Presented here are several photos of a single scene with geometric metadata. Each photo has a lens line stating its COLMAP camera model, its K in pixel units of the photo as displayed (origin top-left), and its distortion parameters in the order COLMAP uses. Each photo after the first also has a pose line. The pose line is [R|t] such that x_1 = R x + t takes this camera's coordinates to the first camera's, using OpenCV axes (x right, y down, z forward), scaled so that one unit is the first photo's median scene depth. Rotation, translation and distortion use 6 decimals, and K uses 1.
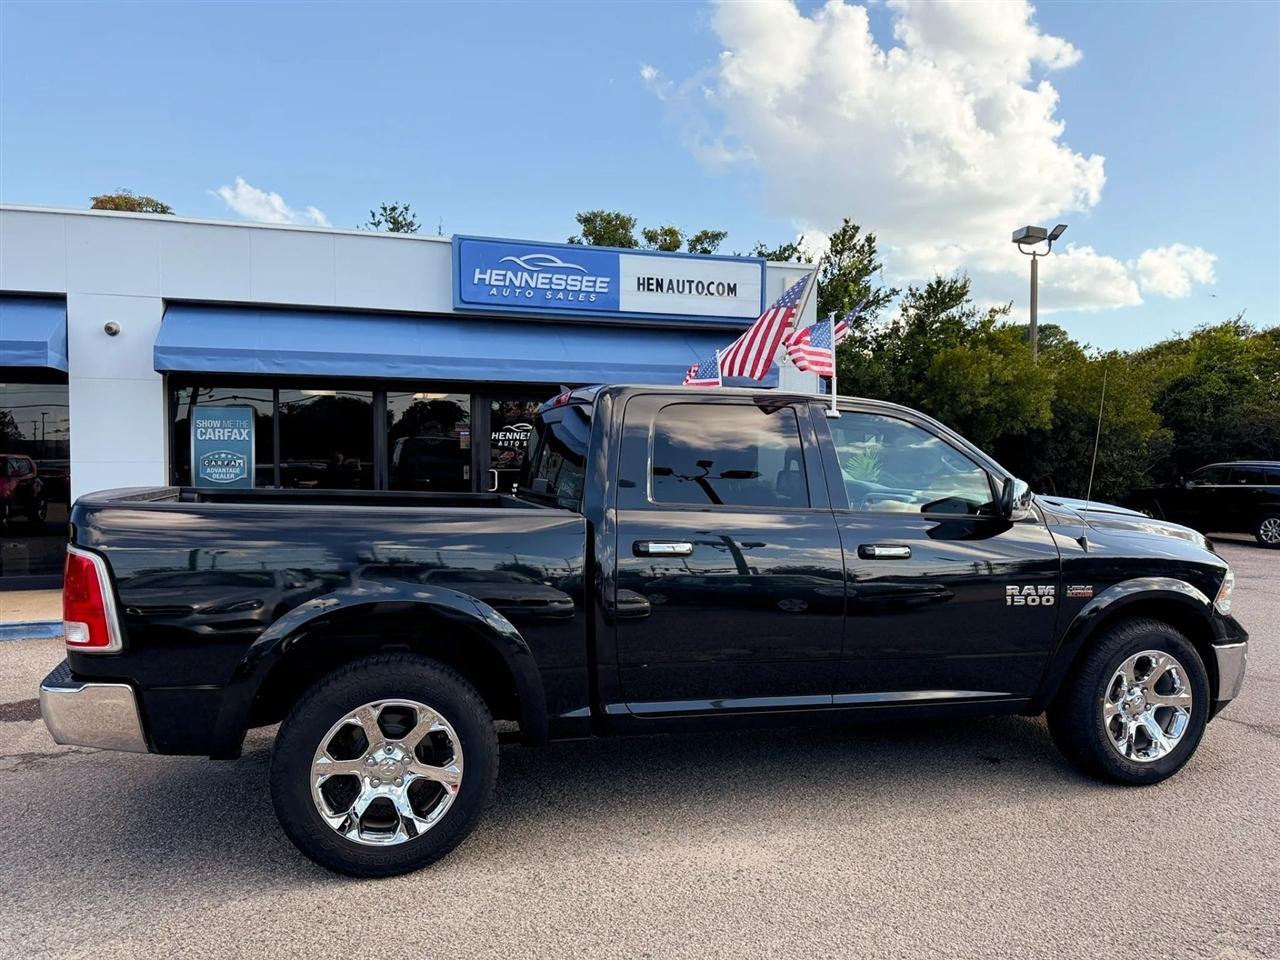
lens RADIAL K [[919.7, 0, 641.6], [0, 919.7, 495.5], [0, 0, 1]] dist [0.131885, -0.230545]
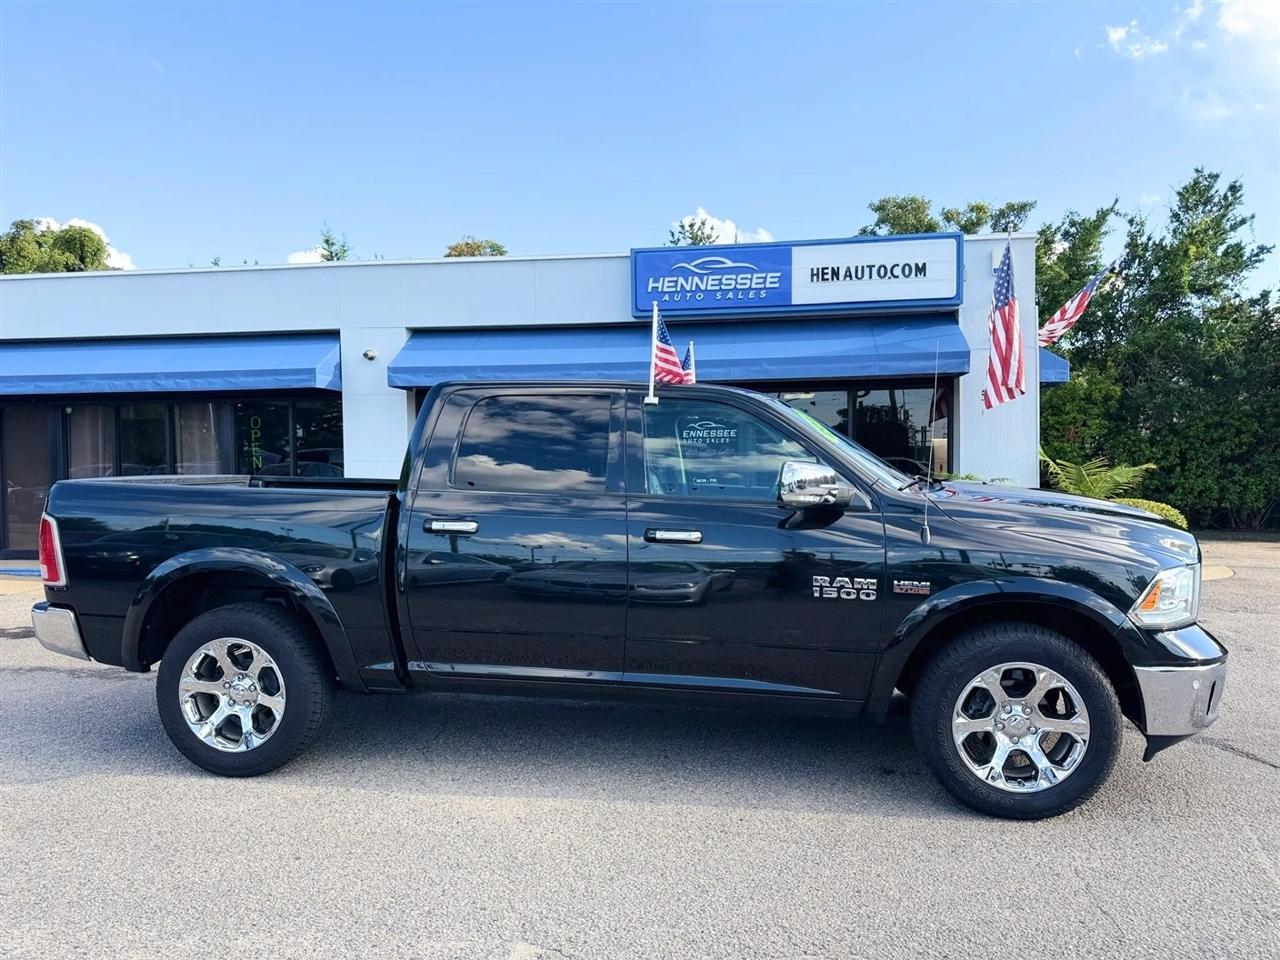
lens RADIAL K [[919.7, 0, 641.6], [0, 919.7, 495.5], [0, 0, 1]] dist [0.131885, -0.230545]
pose [[0.893878, 0.005912, -0.448271, 0.289712], [-0.006573, 0.999978, 0.000083, 0.007139], [0.448261, 0.002873, 0.893898, 0.038092]]
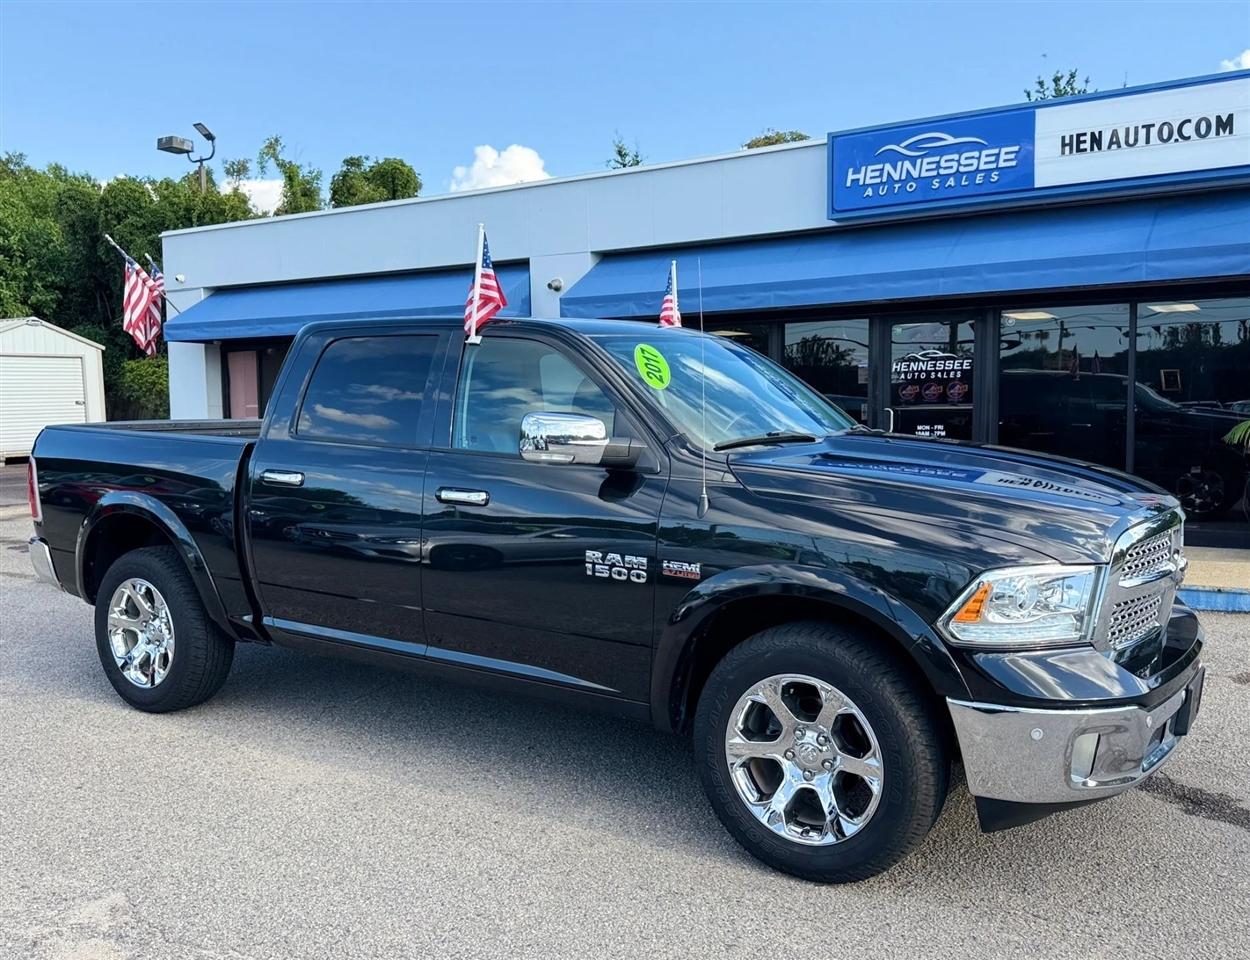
lens RADIAL K [[1126.8, 0, 626.1], [0, 1126.8, 499.3], [0, 0, 1]] dist [0.082172, -0.161973]
pose [[0.617181, 0.057697, -0.784703, 0.511491], [-0.019942, 0.998134, 0.057705, -0.000568], [0.786568, -0.019966, 0.617180, 0.196997]]
